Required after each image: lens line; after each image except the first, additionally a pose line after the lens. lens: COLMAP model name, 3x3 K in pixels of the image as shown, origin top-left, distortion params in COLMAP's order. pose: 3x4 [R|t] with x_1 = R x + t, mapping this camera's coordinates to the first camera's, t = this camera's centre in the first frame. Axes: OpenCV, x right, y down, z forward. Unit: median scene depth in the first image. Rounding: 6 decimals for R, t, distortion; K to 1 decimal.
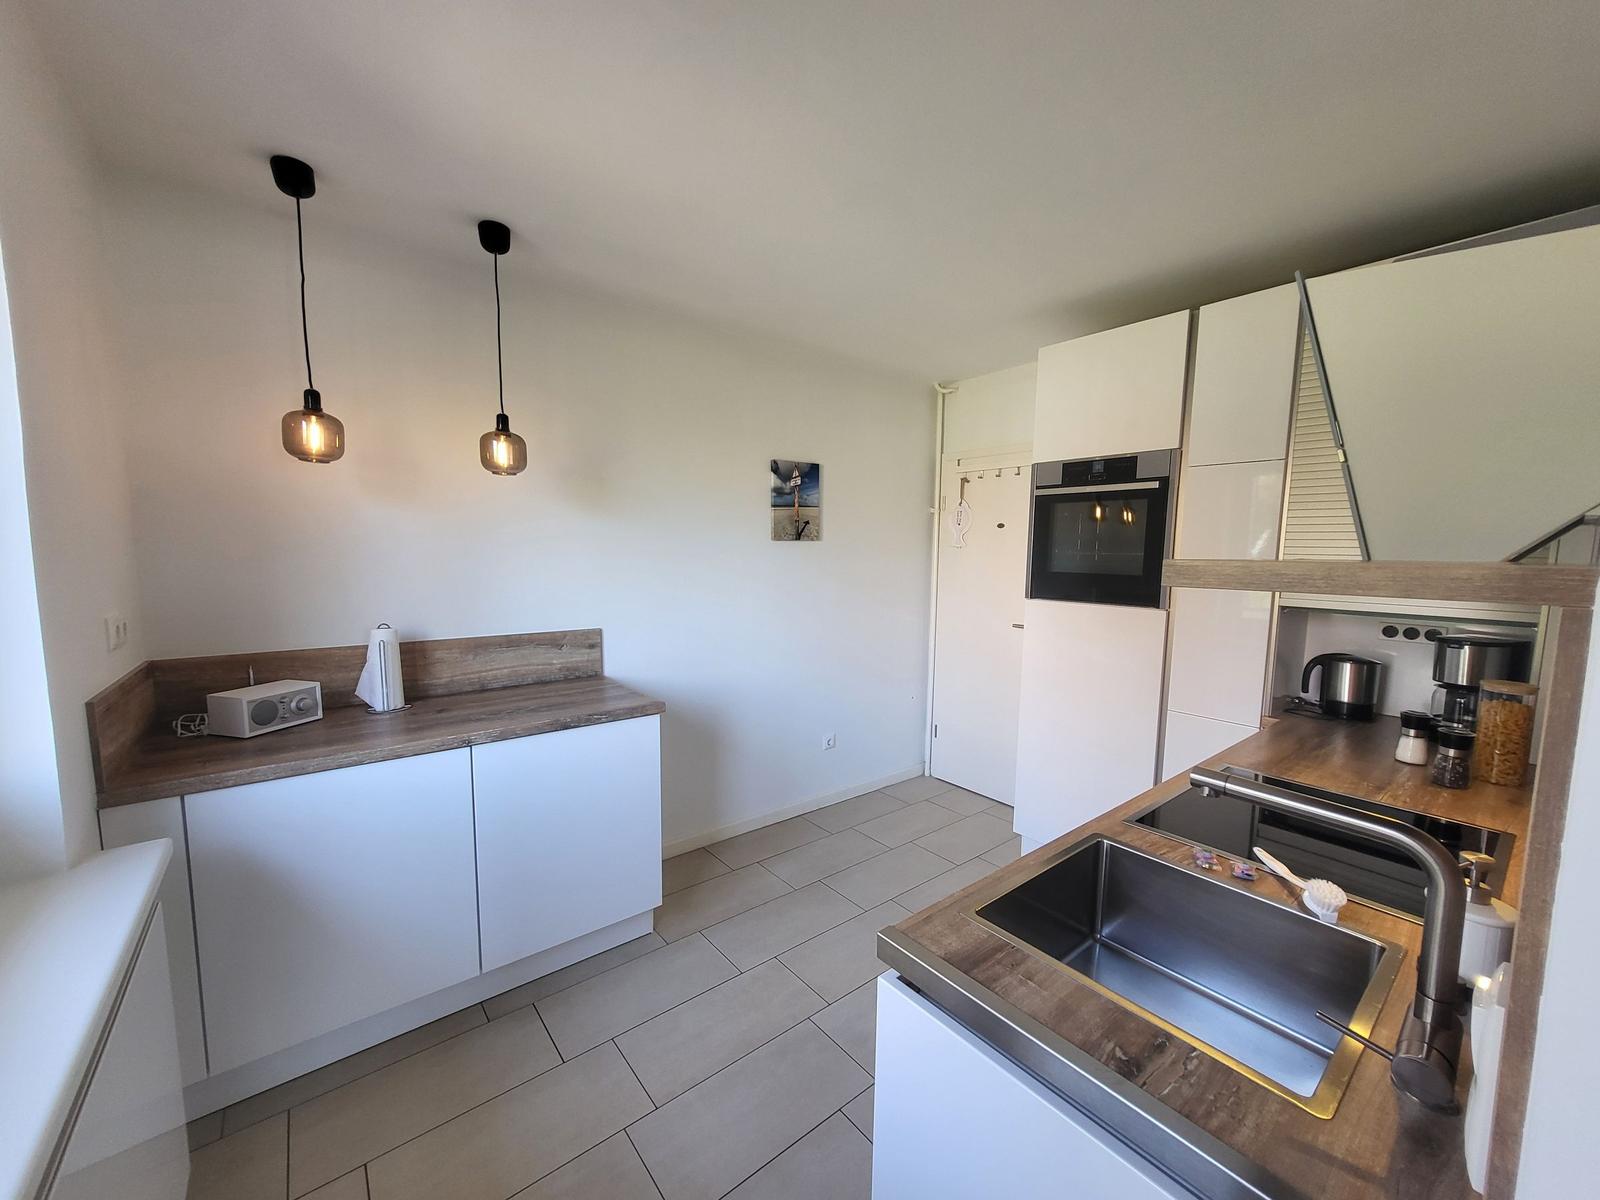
lens RADIAL K [[626.6, 0, 799.3], [0, 626.6, 610.2], [0, 0, 1]] dist [-0.001250, 0.000003]
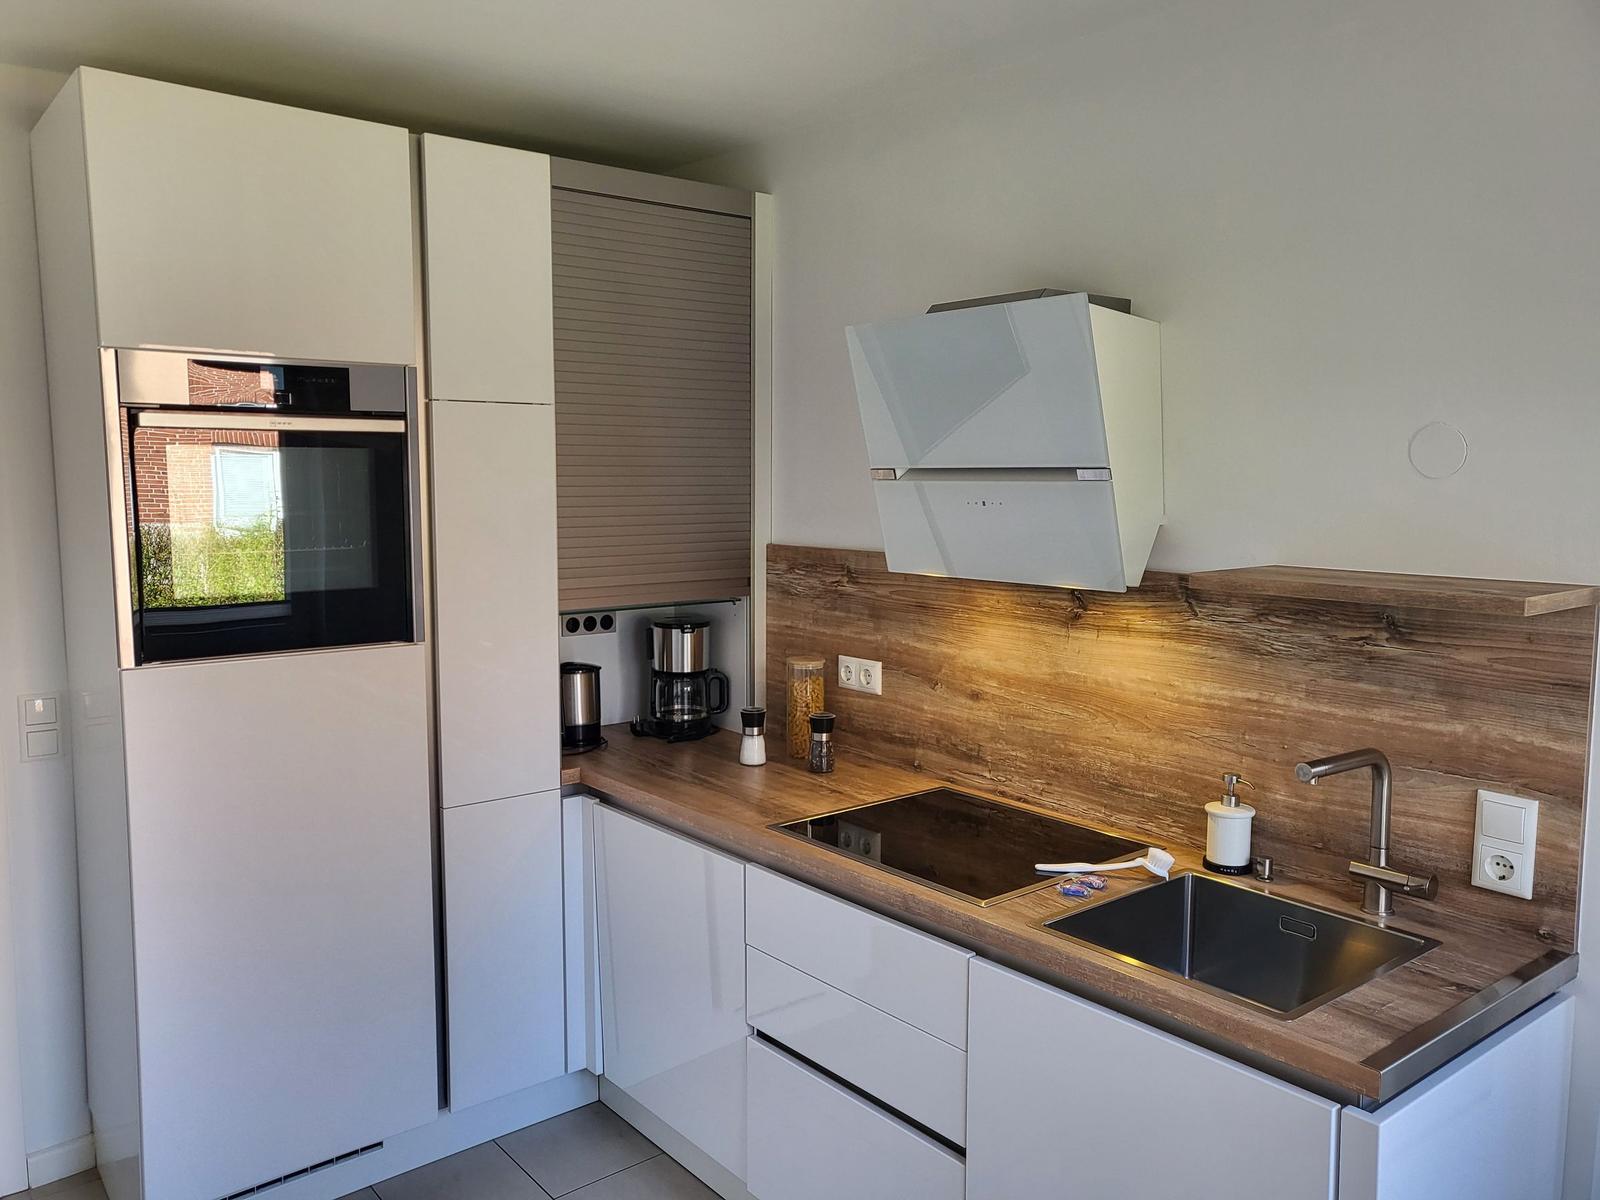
lens RADIAL K [[1218.6, 0, 796.7], [0, 1218.6, 593.6], [0, 0, 1]] dist [-0.006926, 0.067171]
pose [[-0.006283, -0.113605, 0.993506, -0.745517], [0.101406, 0.988332, 0.113655, -0.194319], [-0.994825, 0.101462, 0.005311, 0.906729]]
